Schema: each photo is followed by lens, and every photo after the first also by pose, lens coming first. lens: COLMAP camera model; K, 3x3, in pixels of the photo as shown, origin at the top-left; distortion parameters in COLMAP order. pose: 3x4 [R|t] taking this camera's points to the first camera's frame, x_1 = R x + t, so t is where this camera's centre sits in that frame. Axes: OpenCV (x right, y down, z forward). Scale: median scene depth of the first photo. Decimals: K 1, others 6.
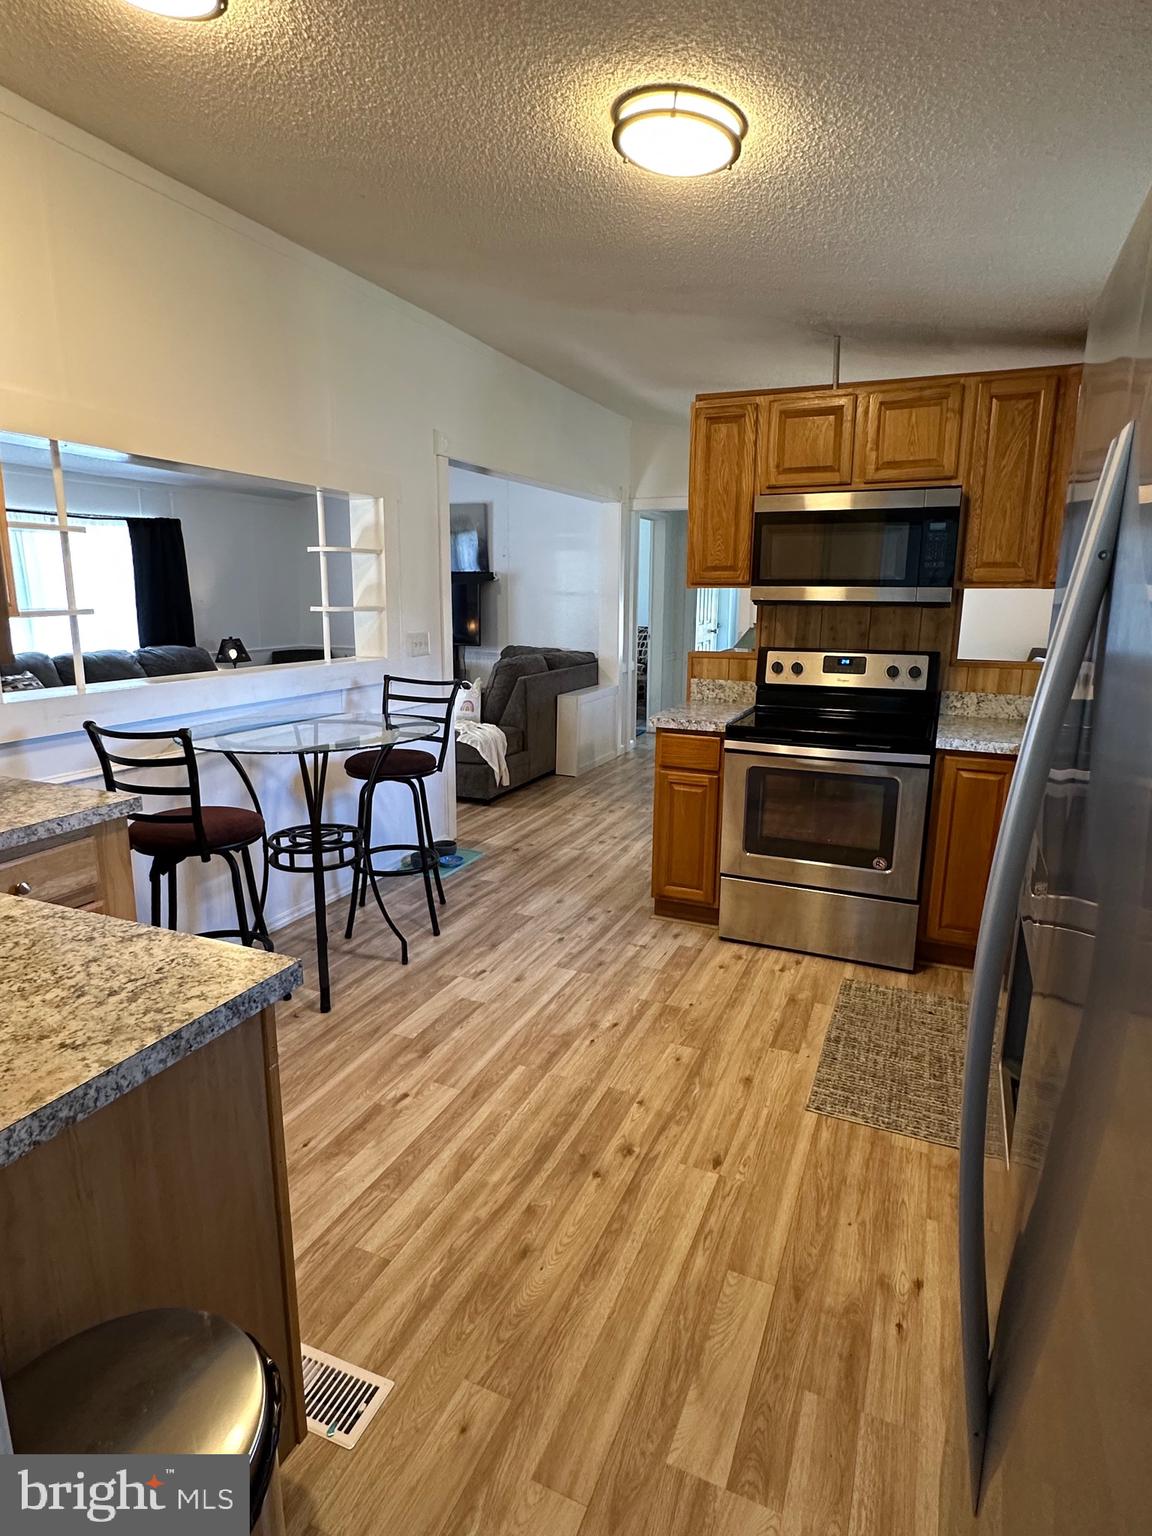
lens RADIAL K [[846.1, 0, 576.0], [0, 846.1, 768.0], [0, 0, 1]] dist [0.000650, 0.000096]
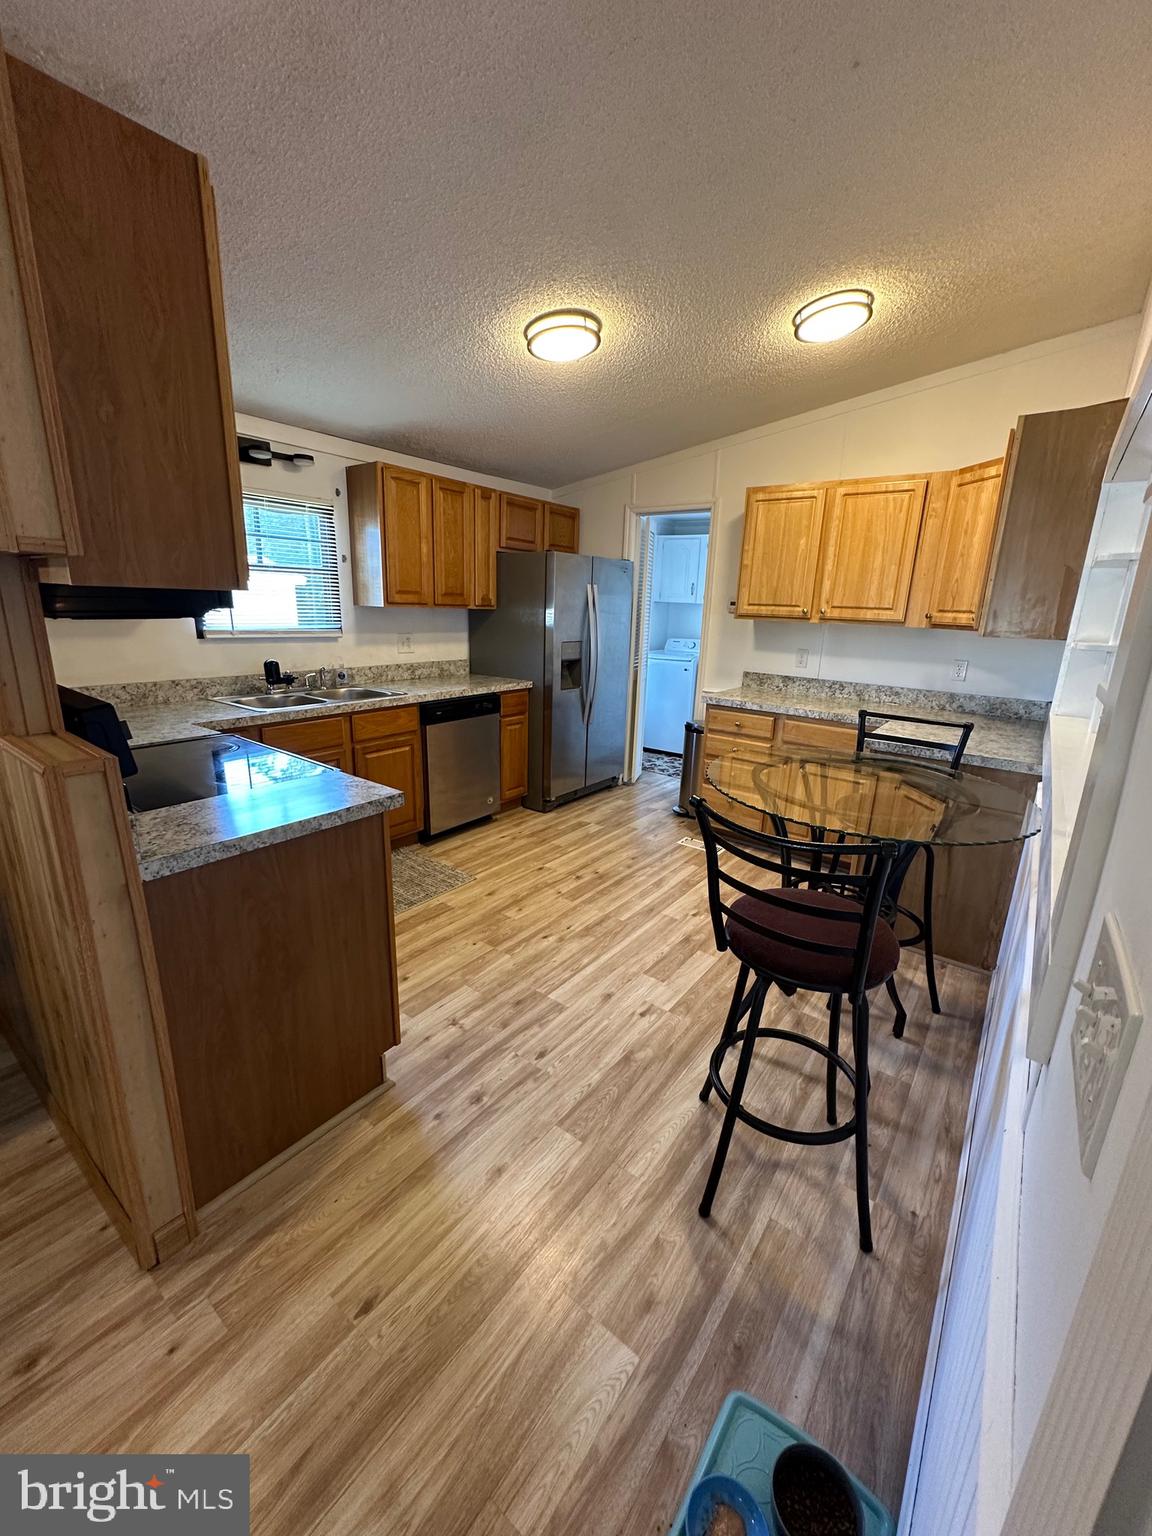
lens RADIAL K [[611.8, 0, 576.0], [0, 611.8, 768.0], [0, 0, 1]] dist [-0.001063, 0.000030]
pose [[-0.970885, -0.094719, 0.220023, -0.197730], [0.016018, 0.890778, 0.454156, -0.386420], [-0.239009, 0.444458, -0.863326, 1.813332]]
